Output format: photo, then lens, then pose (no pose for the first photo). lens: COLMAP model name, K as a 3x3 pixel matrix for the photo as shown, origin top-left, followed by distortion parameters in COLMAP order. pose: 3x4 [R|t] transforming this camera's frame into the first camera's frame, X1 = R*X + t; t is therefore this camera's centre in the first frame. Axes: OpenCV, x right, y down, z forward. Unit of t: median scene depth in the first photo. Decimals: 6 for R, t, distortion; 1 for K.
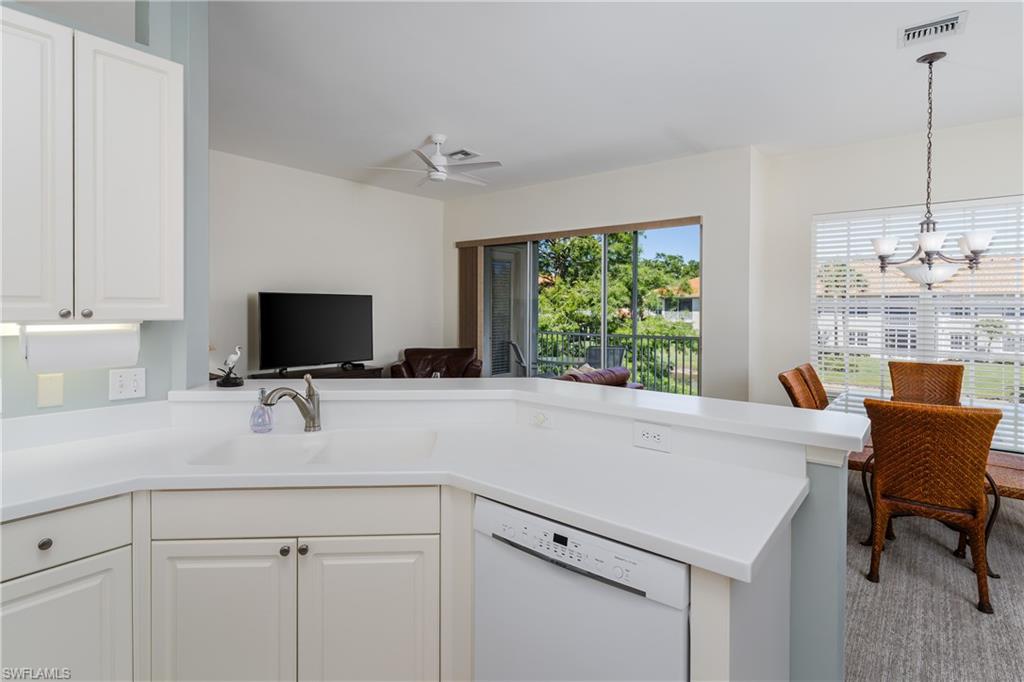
lens RADIAL K [[515.8, 0, 502.3], [0, 515.8, 308.6], [0, 0, 1]] dist [0.006808, 0.001955]
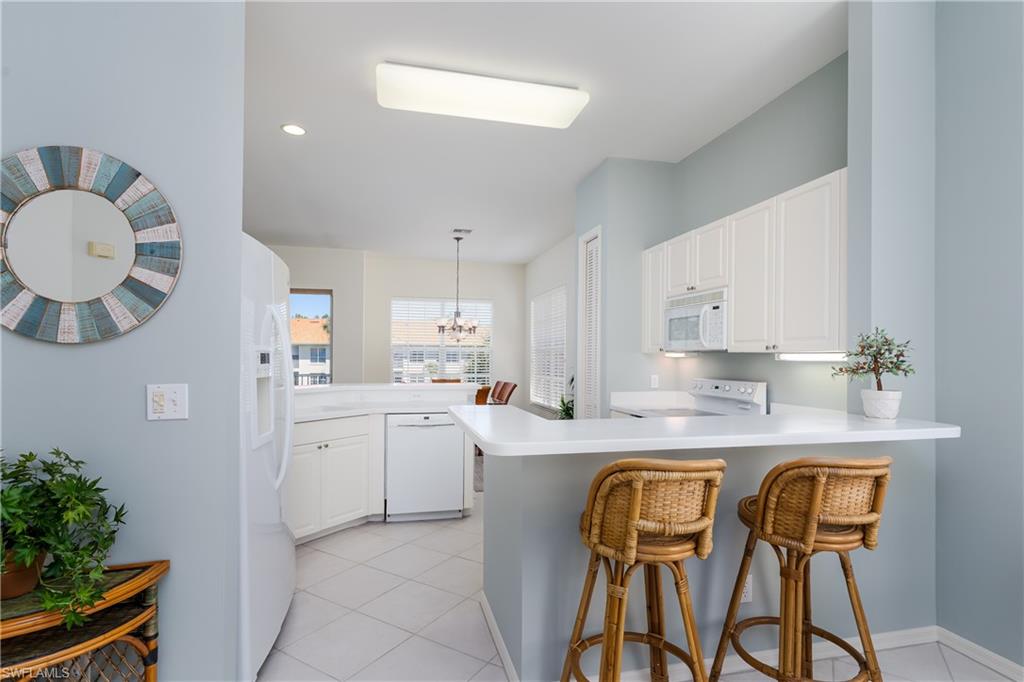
lens RADIAL K [[515.8, 0, 510.4], [0, 515.8, 347.9], [0, 0, 1]] dist [0.006808, 0.001955]
pose [[0.607528, 0.012965, 0.794193, -0.805992], [-0.002128, 0.999890, -0.014695, 0.017118], [-0.794296, 0.007238, 0.607488, -0.526739]]
